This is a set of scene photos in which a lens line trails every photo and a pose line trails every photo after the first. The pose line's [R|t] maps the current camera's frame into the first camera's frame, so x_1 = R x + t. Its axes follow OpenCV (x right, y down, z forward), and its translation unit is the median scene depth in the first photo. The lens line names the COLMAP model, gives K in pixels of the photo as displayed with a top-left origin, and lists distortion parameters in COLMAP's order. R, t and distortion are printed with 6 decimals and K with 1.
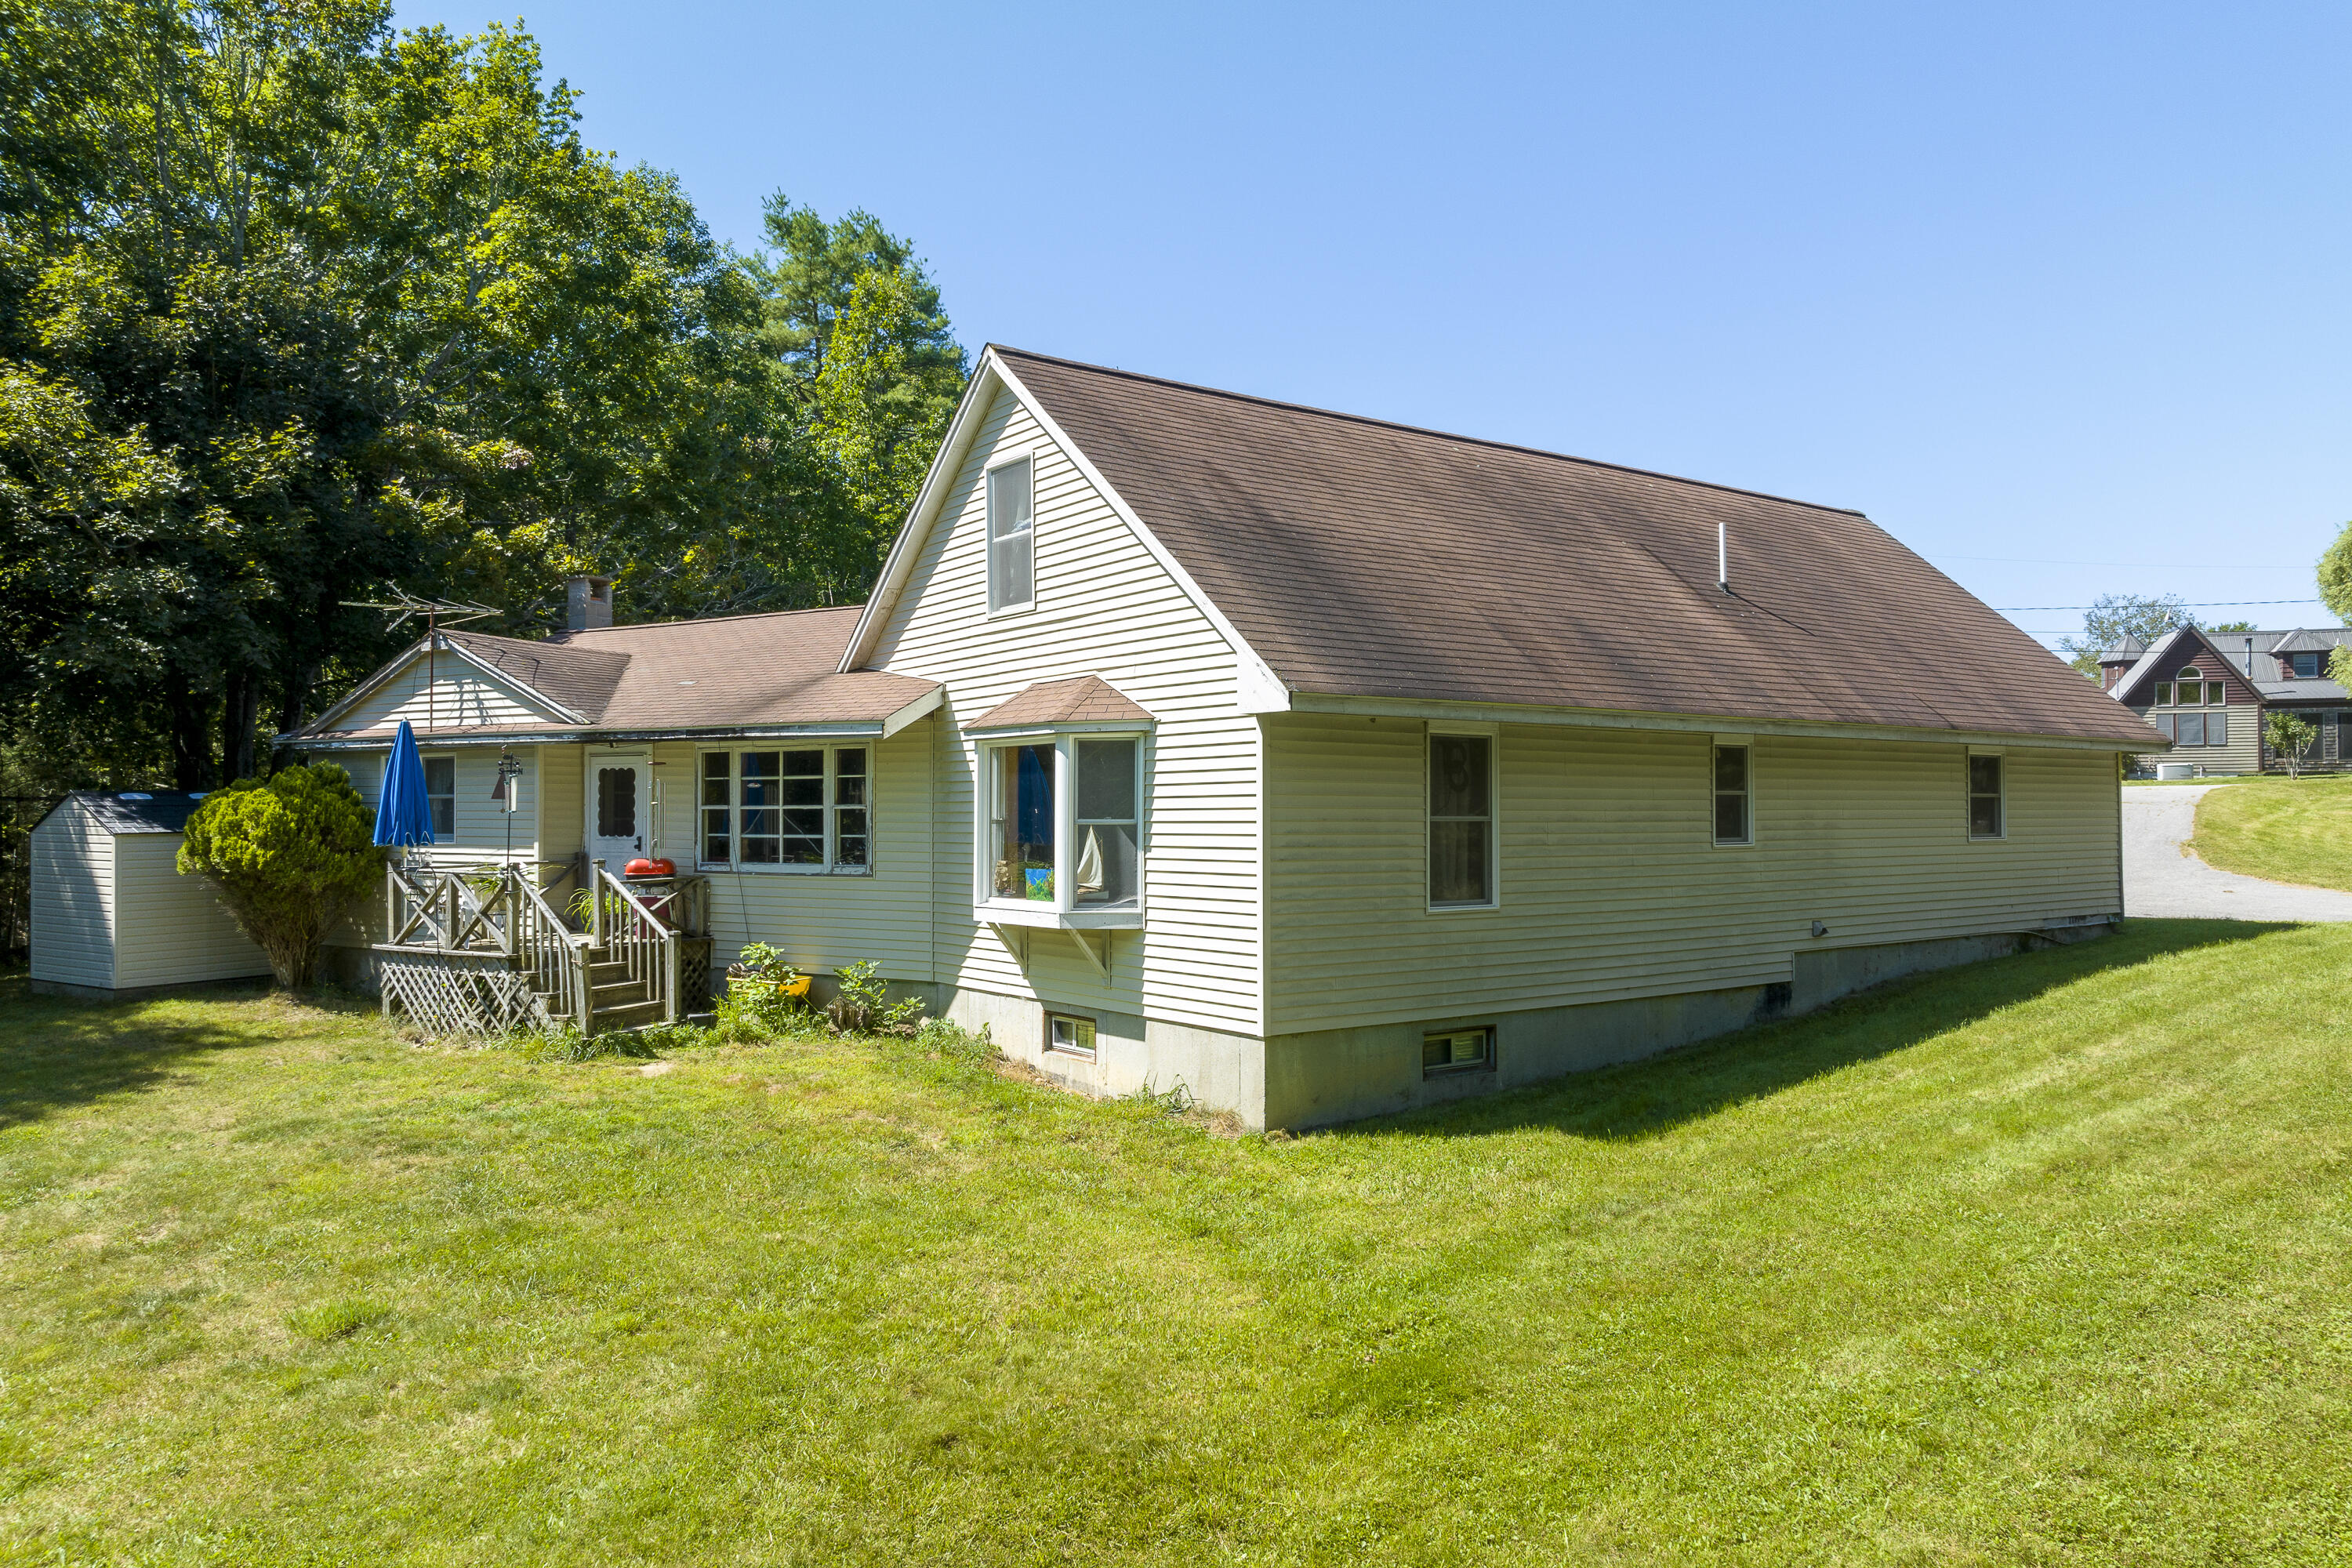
lens RADIAL K [[1583.1, 0, 1176.0], [0, 1583.1, 784.0], [0, 0, 1]] dist [0.002115, -0.037138]
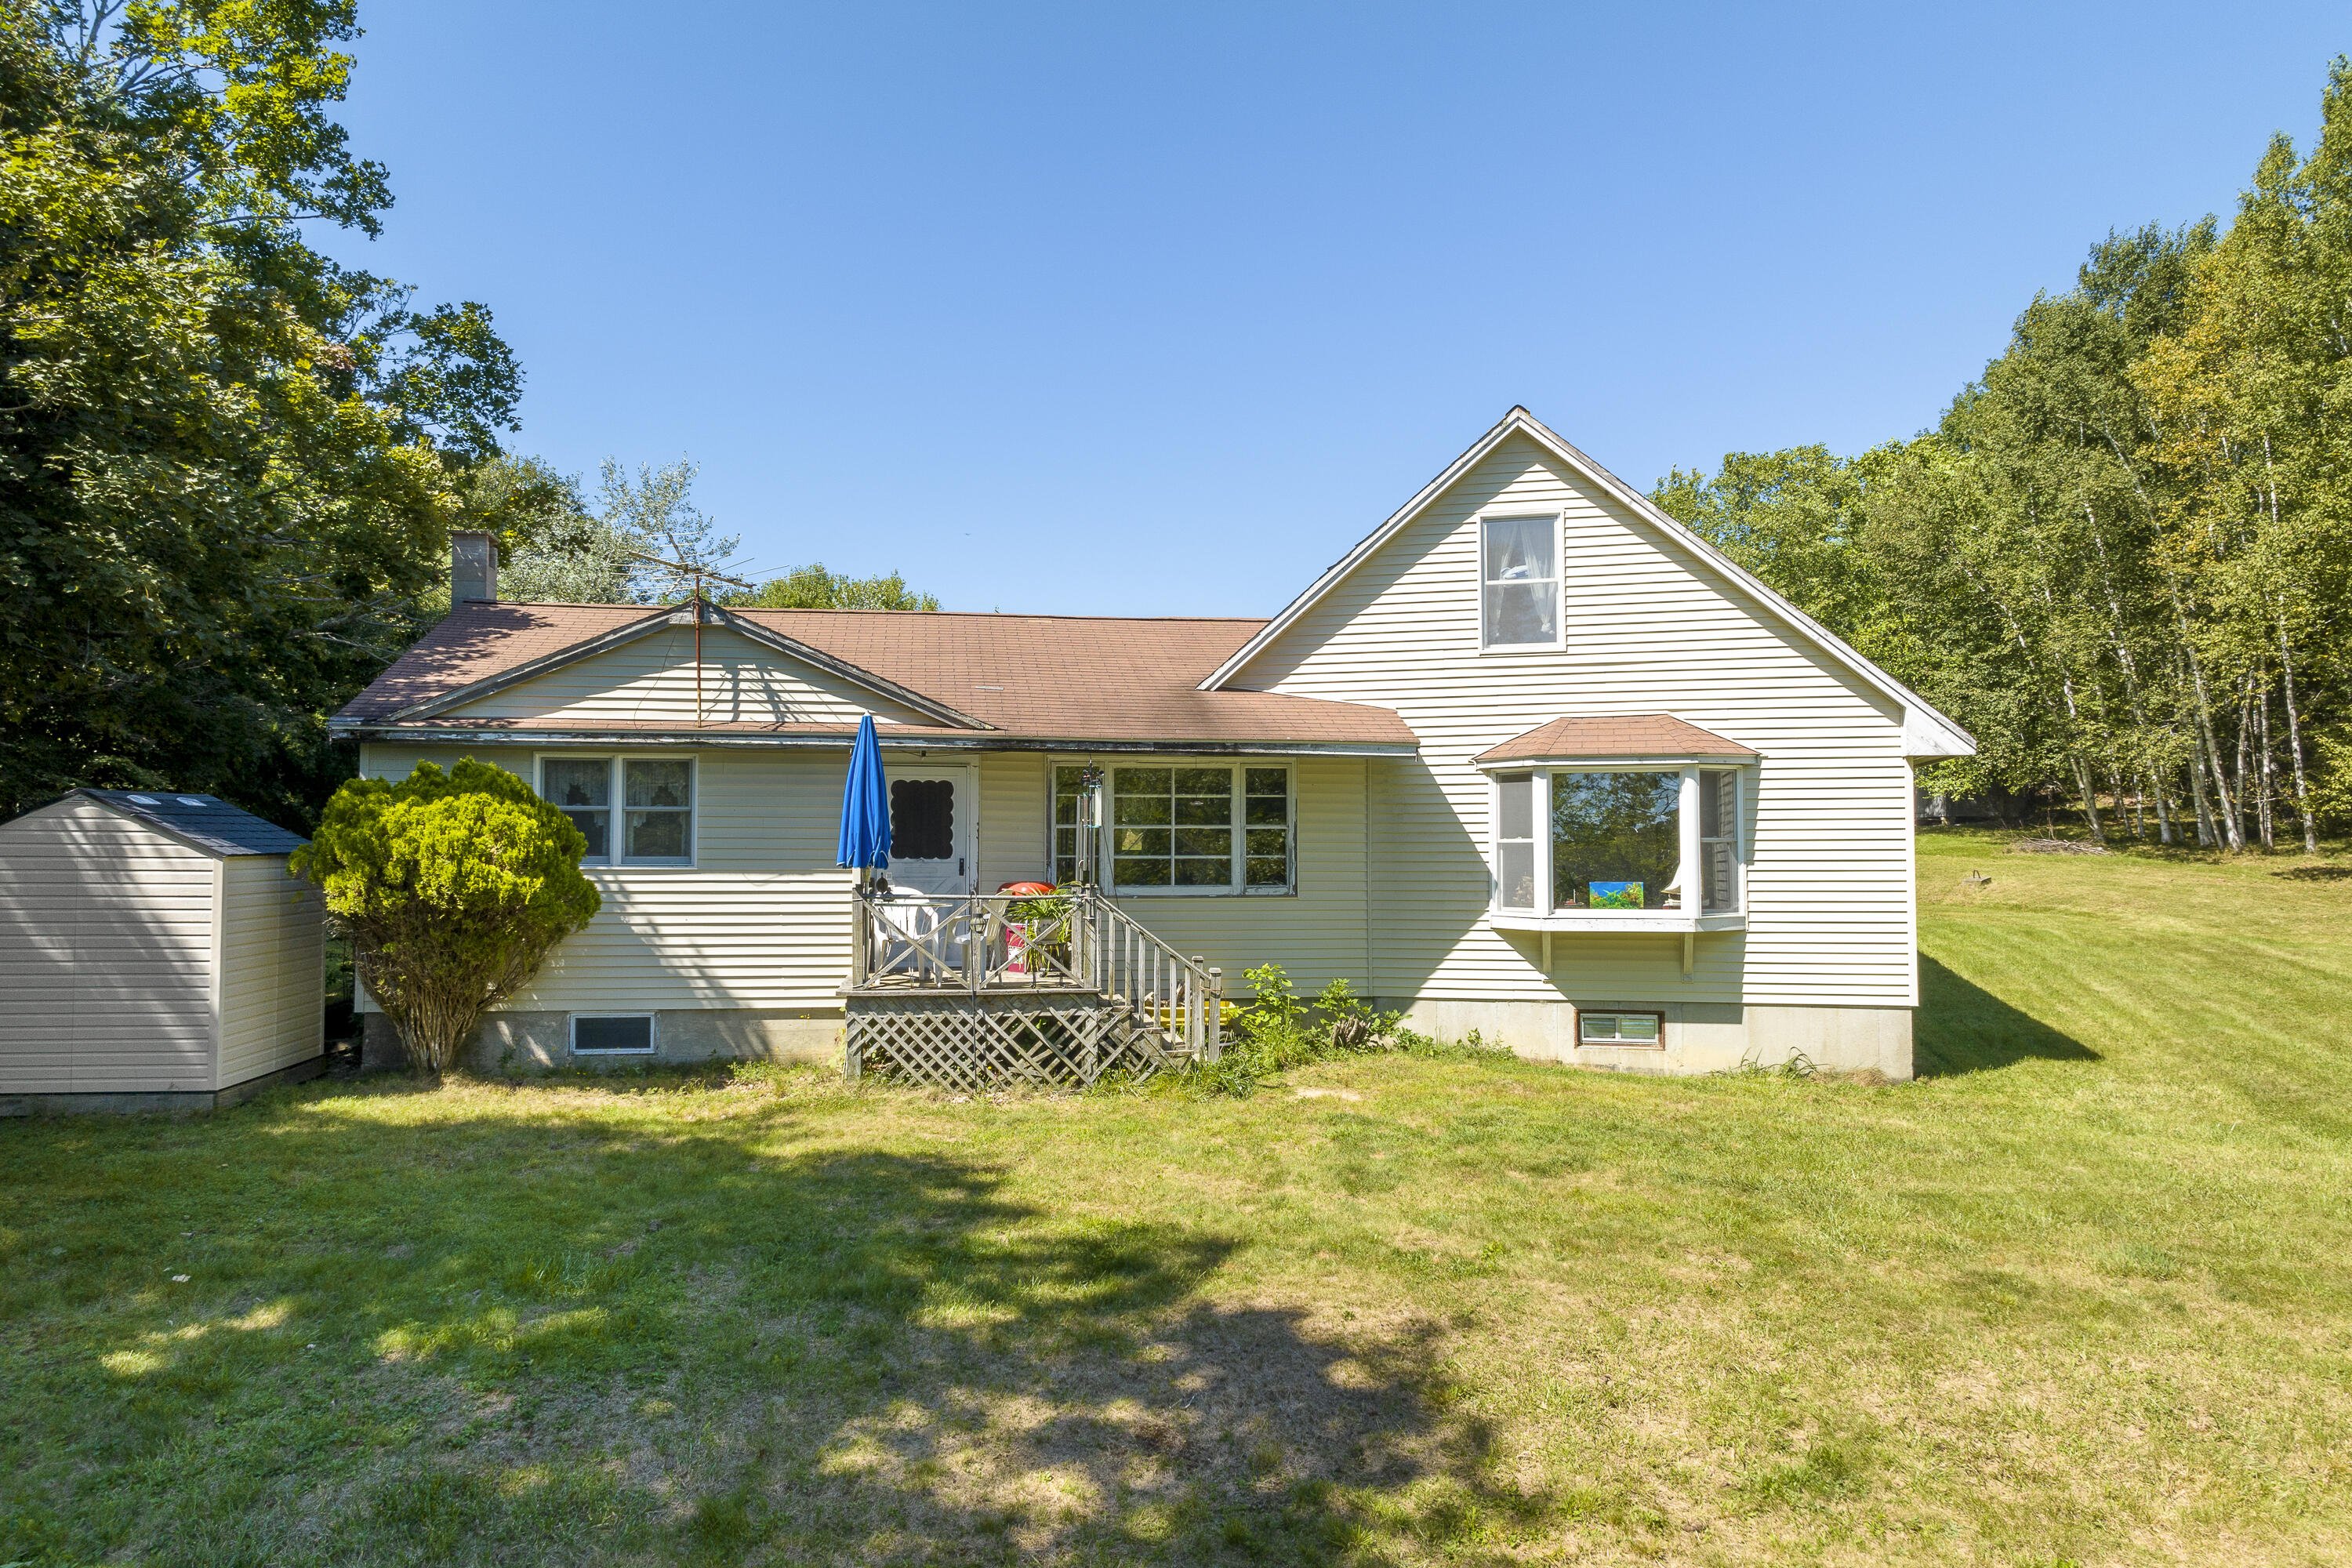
lens RADIAL K [[1605.3, 0, 1172.0], [0, 1605.3, 772.9], [0, 0, 1]] dist [-0.002692, -0.000971]
pose [[0.782327, 0.033783, 0.621951, -0.910743], [-0.013001, 0.999196, -0.037919, 0.020237], [-0.622732, 0.021579, 0.782138, 0.258460]]
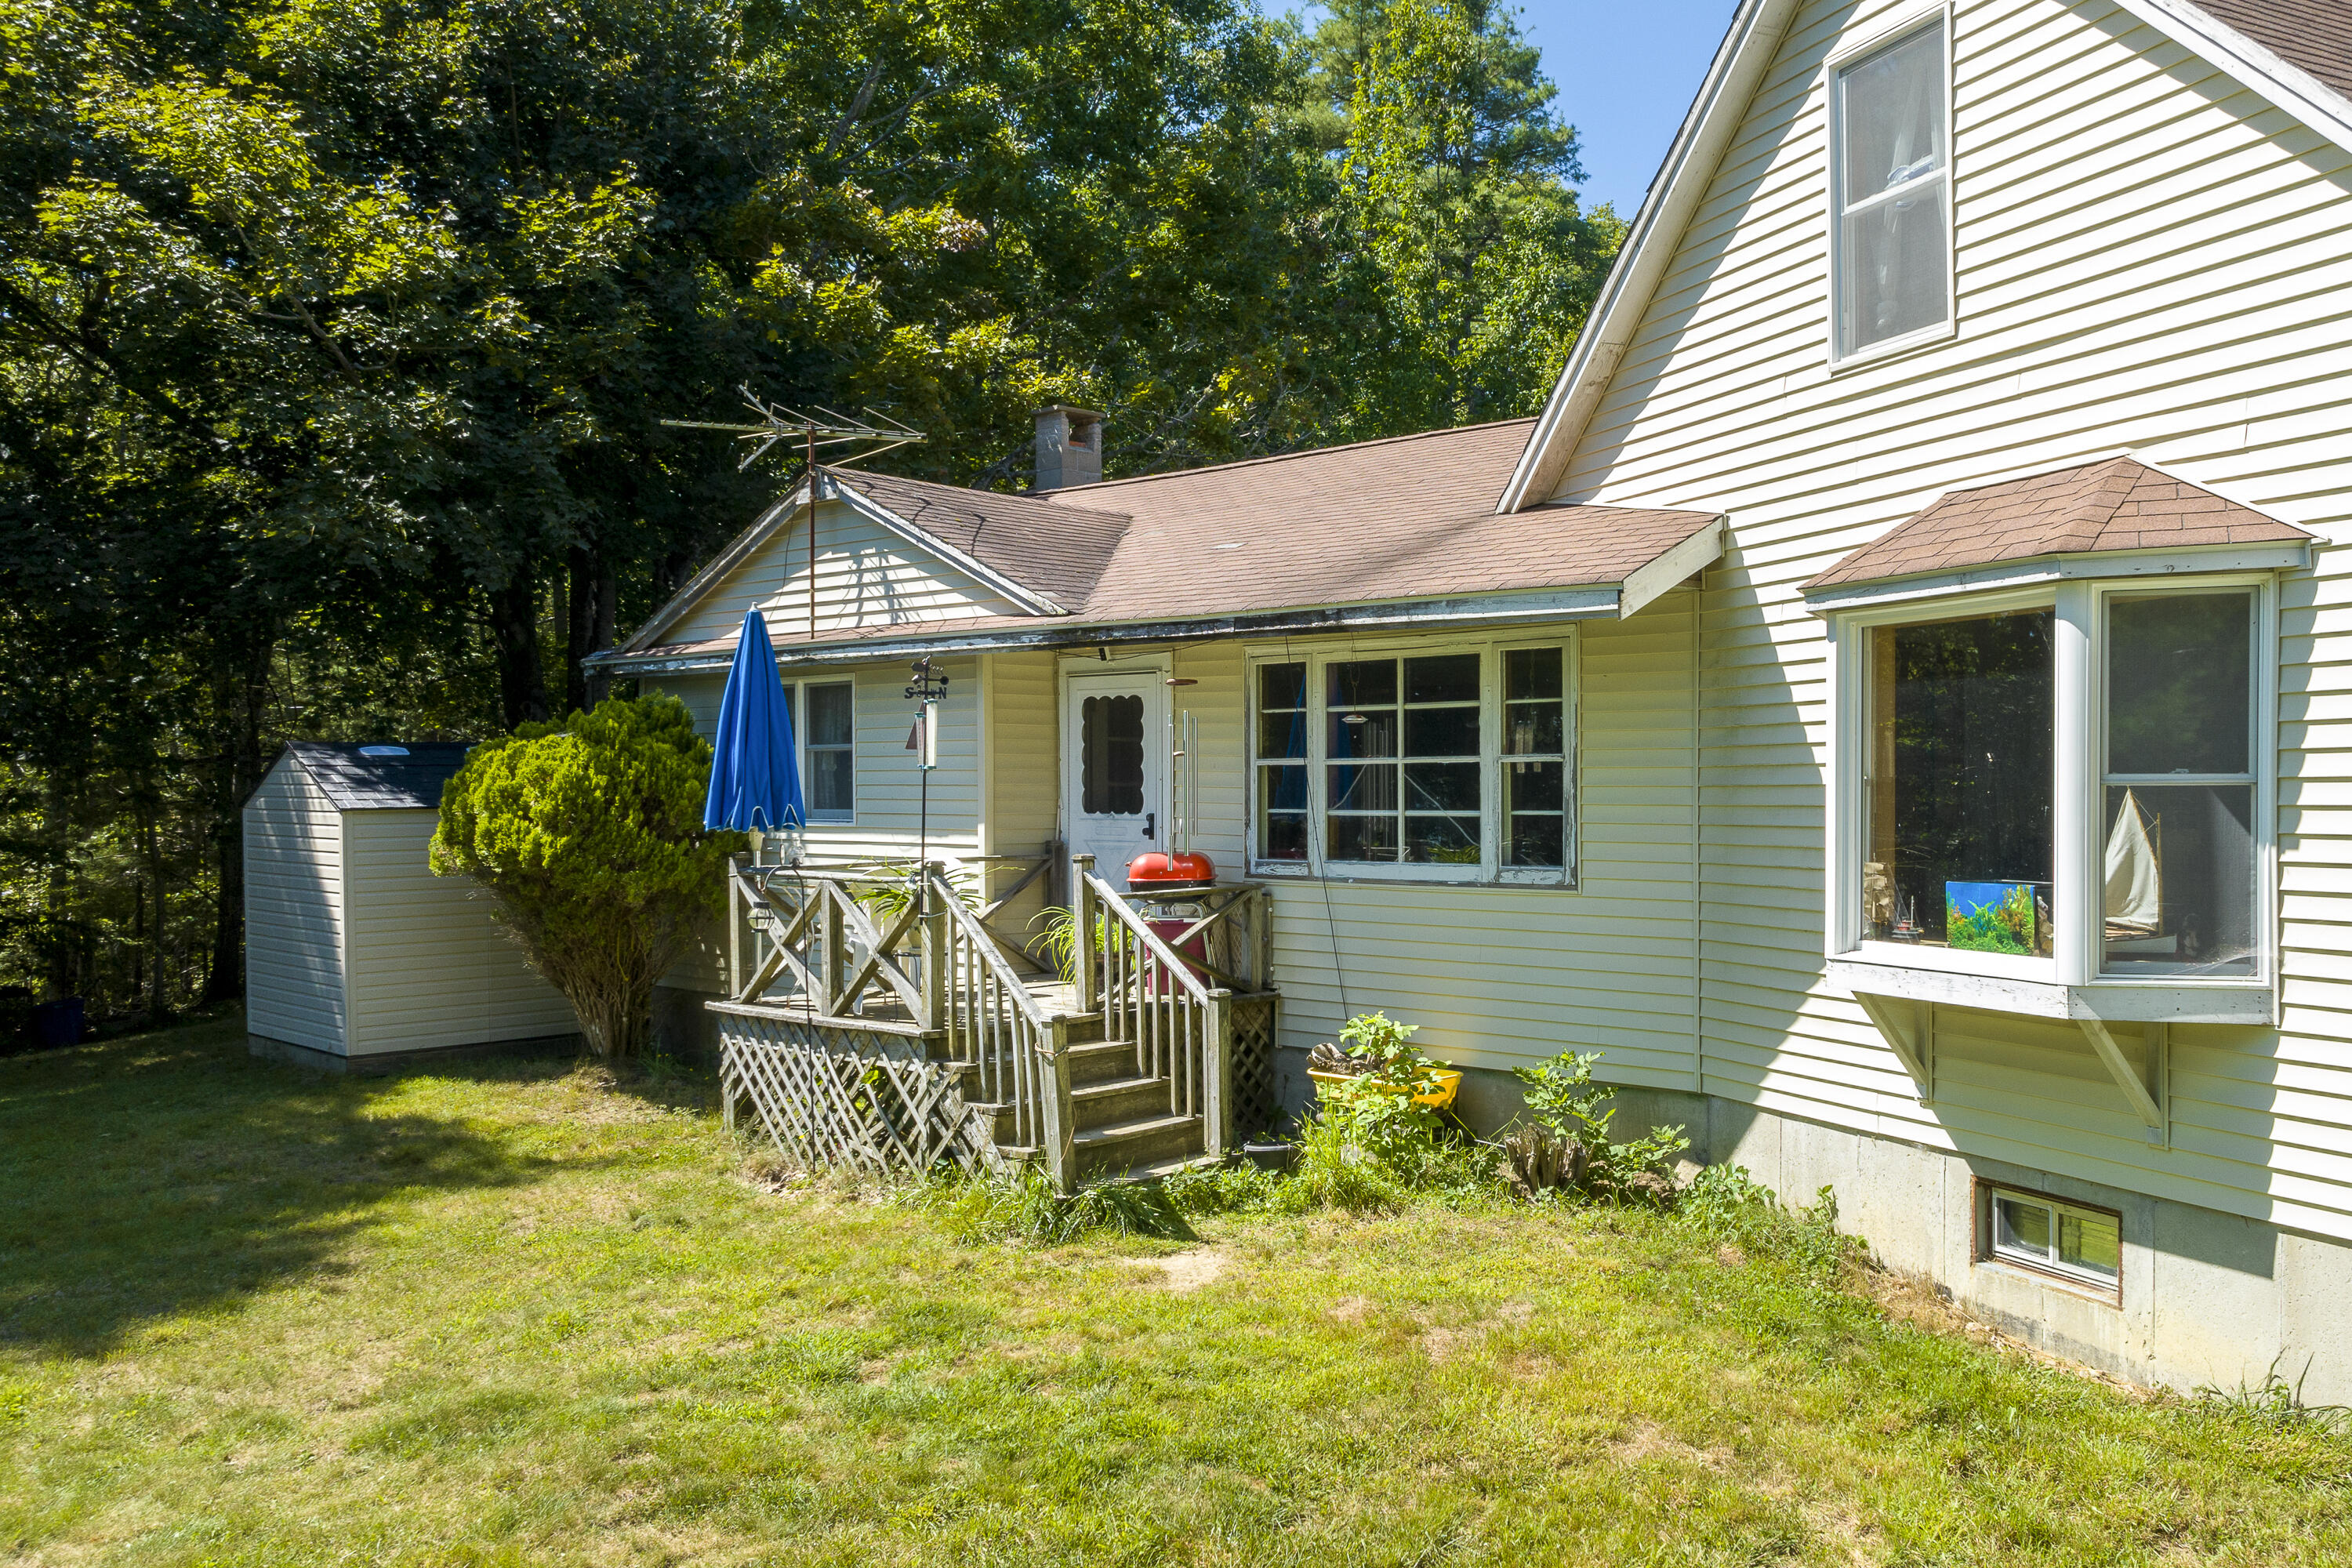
lens RADIAL K [[1990.2, 0, 1460.4], [0, 1990.2, 812.8], [0, 0, 1]] dist [0.009516, -0.124706]
pose [[0.986435, 0.000983, -0.164148, -0.123729], [0.004064, 0.999529, 0.030409, 0.012737], [0.164100, -0.030663, 0.985967, 0.345002]]
